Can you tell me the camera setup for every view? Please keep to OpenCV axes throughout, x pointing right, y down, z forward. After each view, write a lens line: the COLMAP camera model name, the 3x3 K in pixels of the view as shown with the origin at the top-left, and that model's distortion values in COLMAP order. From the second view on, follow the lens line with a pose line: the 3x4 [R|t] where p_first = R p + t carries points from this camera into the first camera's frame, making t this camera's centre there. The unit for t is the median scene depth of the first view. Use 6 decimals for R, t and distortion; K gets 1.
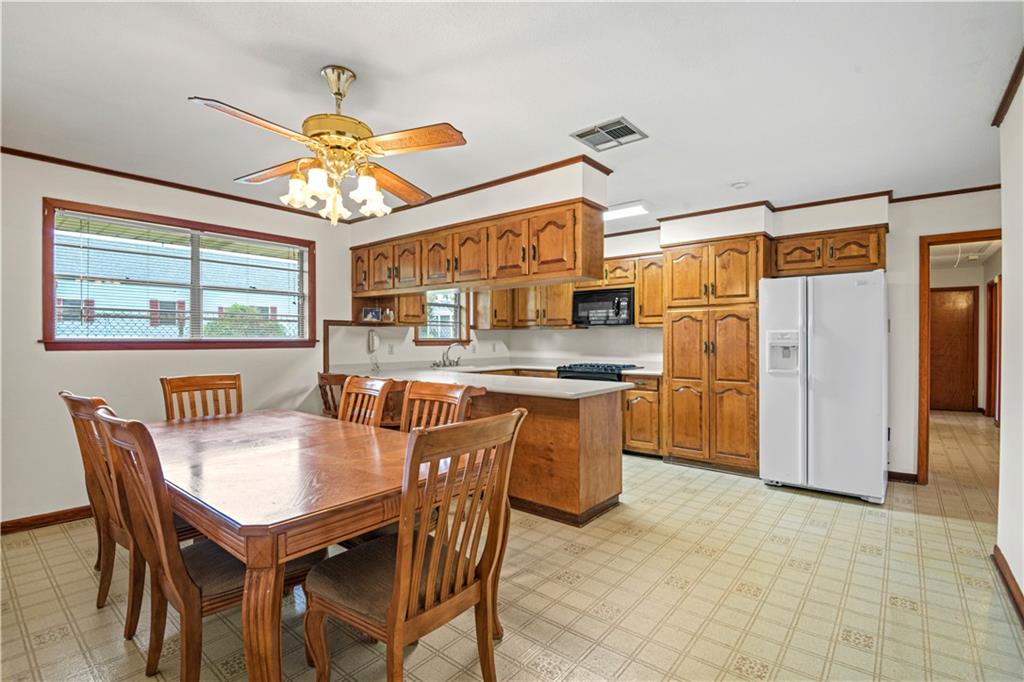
lens RADIAL K [[471.9, 0, 512.0], [0, 471.9, 341.0], [0, 0, 1]] dist [0.000078, 0.000000]
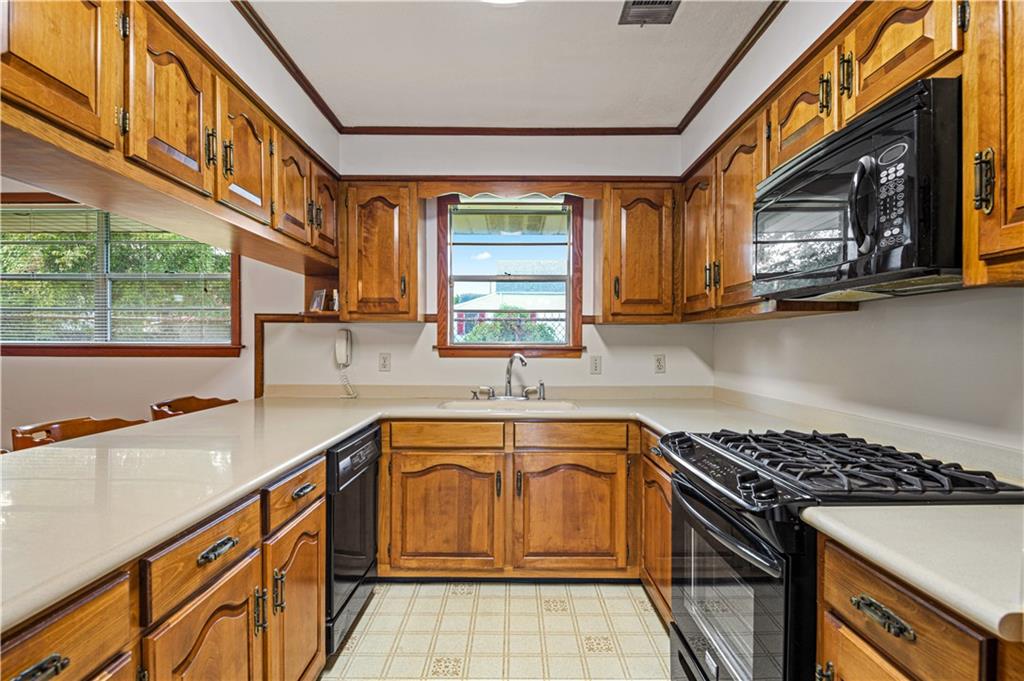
lens RADIAL K [[502.2, 0, 512.0], [0, 502.2, 340.5], [0, 0, 1]] dist [0.000733, -0.000057]
pose [[0.633537, -0.005820, -0.773690, 0.291081], [-0.005102, 0.999919, -0.011699, -0.002436], [0.773695, 0.011360, 0.633456, 0.708514]]
